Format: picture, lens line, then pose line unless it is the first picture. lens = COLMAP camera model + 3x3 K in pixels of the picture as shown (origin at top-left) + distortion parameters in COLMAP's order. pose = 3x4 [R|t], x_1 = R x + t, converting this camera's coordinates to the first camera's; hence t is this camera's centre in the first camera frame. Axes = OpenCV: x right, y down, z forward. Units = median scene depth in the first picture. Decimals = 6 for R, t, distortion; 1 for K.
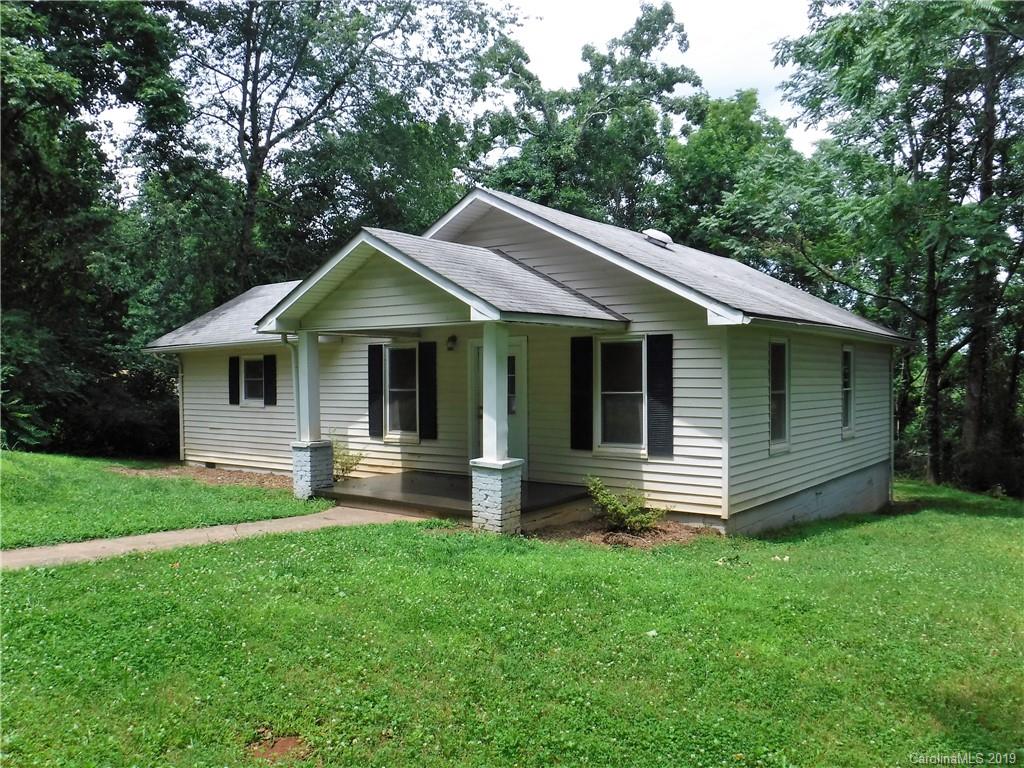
lens RADIAL K [[835.1, 0, 508.9], [0, 835.1, 382.4], [0, 0, 1]] dist [-0.105739, 0.034307]
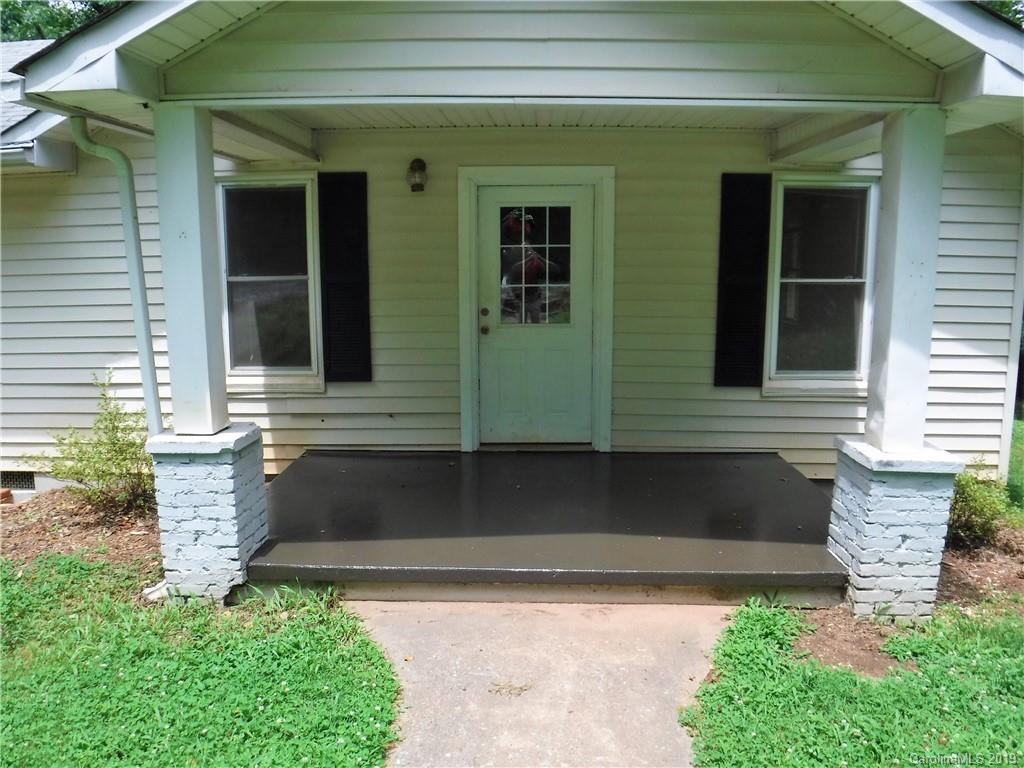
lens RADIAL K [[835.1, 0, 513.0], [0, 835.1, 388.2], [0, 0, 1]] dist [-0.105739, 0.034307]
pose [[0.805188, -0.093307, 0.585633, -0.290051], [0.000850, 0.987725, 0.156202, -0.001809], [-0.593019, -0.125275, 0.795384, 0.555473]]
